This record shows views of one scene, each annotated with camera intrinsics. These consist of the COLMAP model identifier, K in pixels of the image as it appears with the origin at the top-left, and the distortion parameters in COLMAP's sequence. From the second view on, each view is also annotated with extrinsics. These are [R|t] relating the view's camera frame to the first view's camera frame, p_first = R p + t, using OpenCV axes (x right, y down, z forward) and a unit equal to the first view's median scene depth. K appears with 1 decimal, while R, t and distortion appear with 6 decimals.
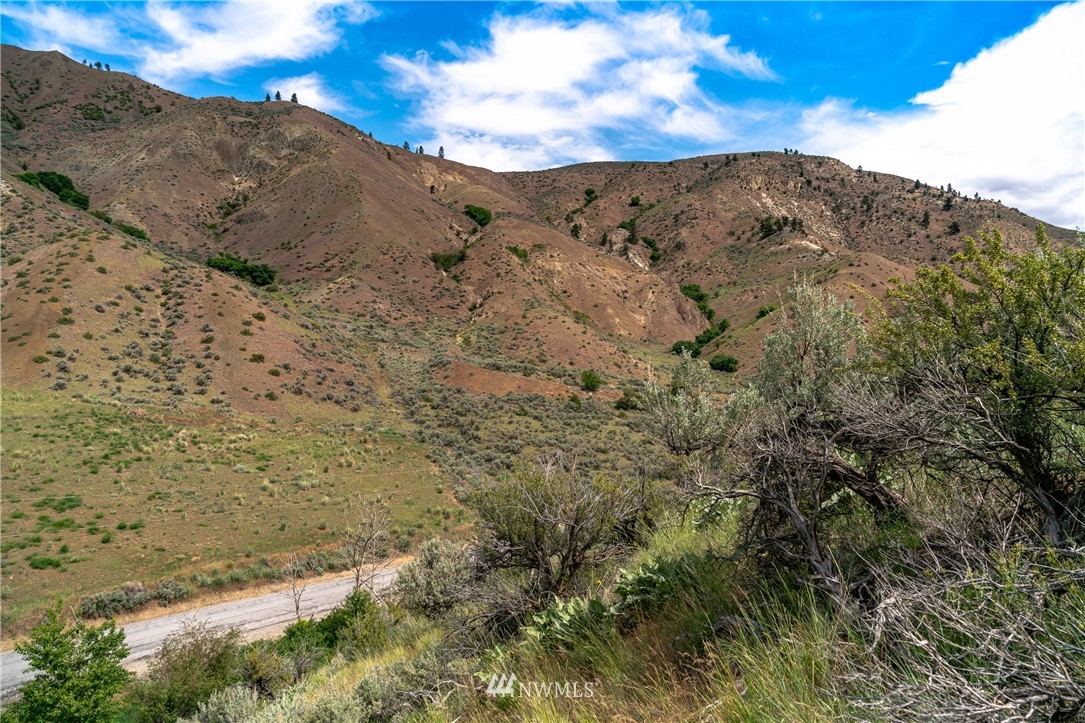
lens RADIAL K [[716.6, 0, 534.9], [0, 716.6, 359.7], [0, 0, 1]] dist [-0.038567, 0.025313]
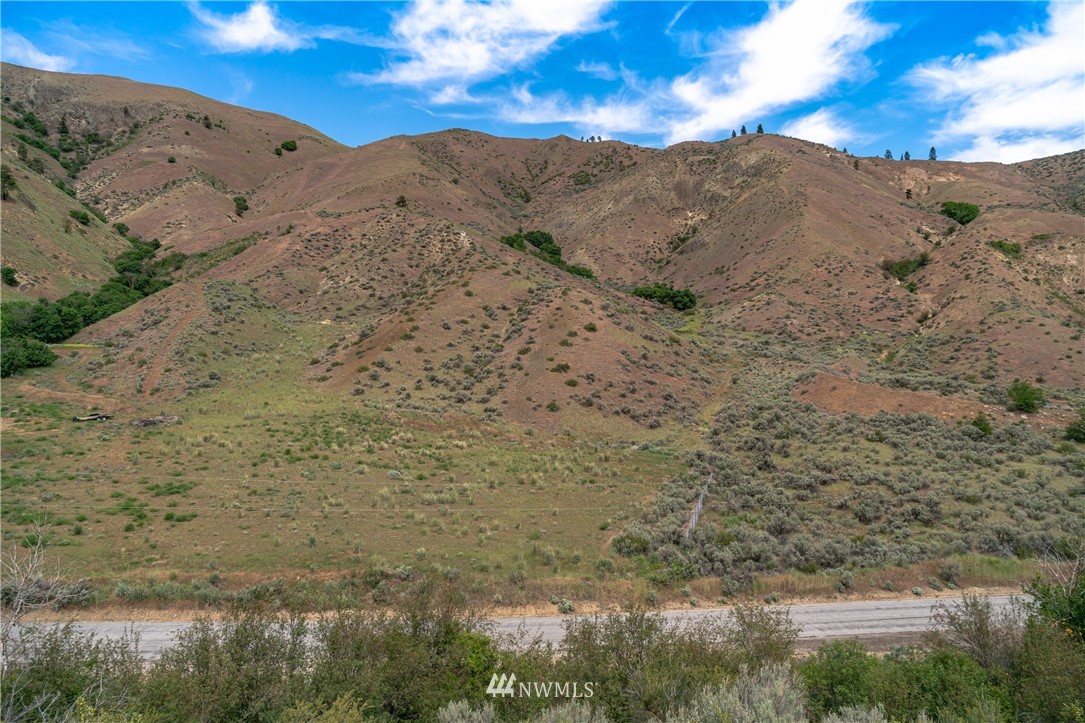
lens RADIAL K [[716.6, 0, 534.9], [0, 716.6, 359.7], [0, 0, 1]] dist [-0.038567, 0.025313]
pose [[0.778527, -0.033046, -0.626741, 0.055686], [-0.000388, 0.998587, -0.053133, 0.012216], [0.627611, 0.041608, 0.777414, 0.087207]]
